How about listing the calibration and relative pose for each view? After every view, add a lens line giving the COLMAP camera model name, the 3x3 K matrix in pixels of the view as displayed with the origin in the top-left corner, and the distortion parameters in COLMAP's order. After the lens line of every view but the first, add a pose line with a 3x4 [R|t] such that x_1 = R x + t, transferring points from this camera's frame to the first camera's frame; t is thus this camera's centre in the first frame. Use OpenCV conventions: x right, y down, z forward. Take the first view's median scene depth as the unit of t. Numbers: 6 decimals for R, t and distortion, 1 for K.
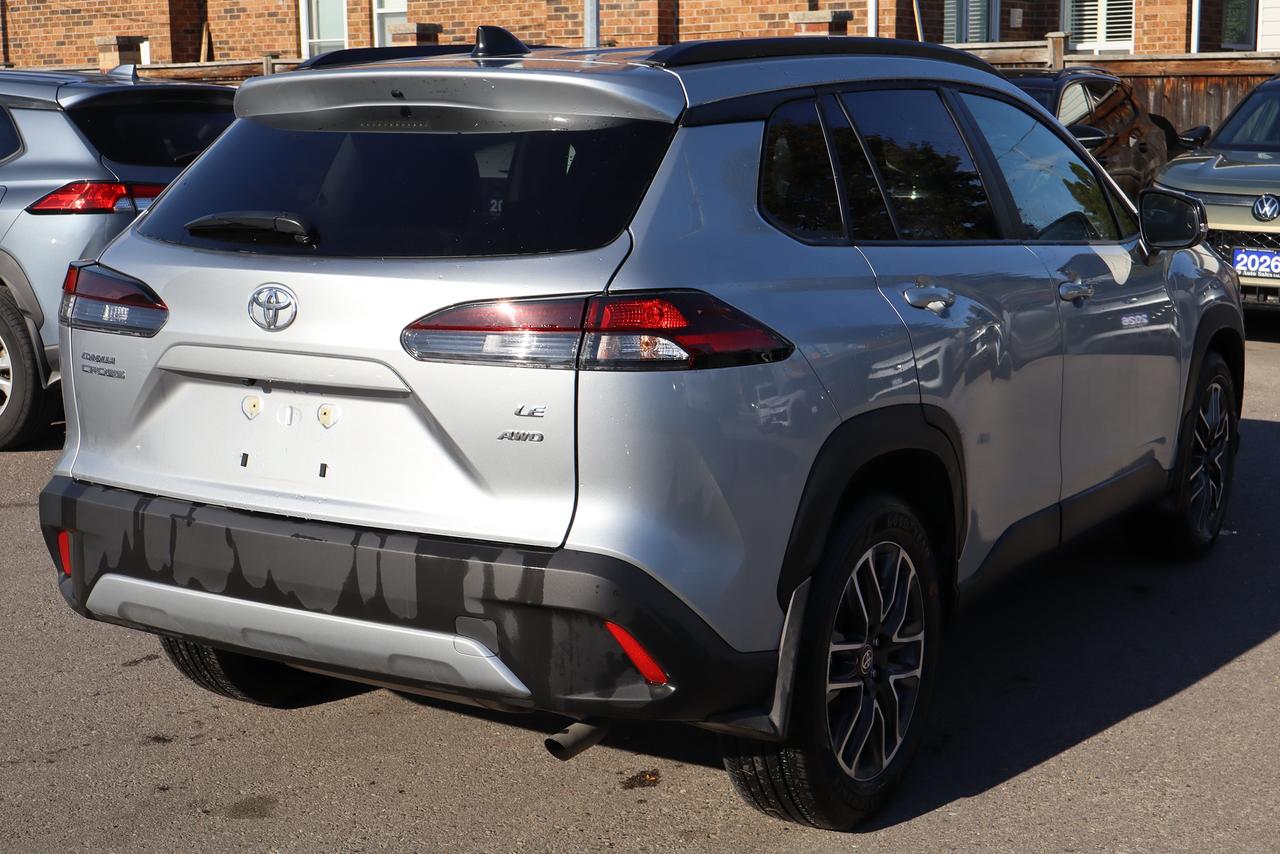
lens RADIAL K [[1852.7, 0, 639.7], [0, 1852.7, 426.8], [0, 0, 1]] dist [0.015659, 0.000000]
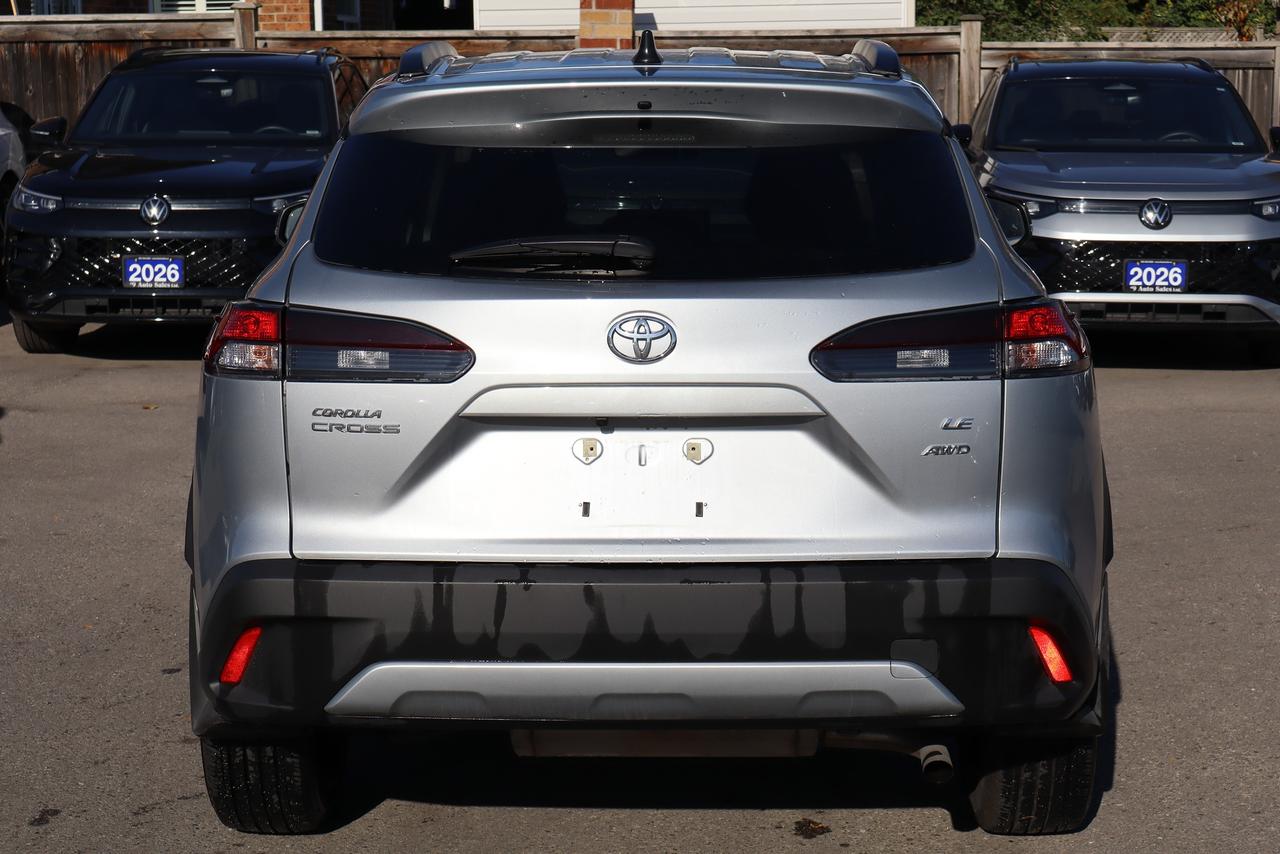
lens RADIAL K [[2518.5, 0, 640.1], [0, 2518.5, 426.1], [0, 0, 1]] dist [-0.008190, 0.000000]
pose [[0.858277, -0.069209, 0.508498, -0.790334], [0.087390, 0.996103, -0.011928, -0.005414], [-0.505691, 0.054675, 0.860980, -0.072598]]
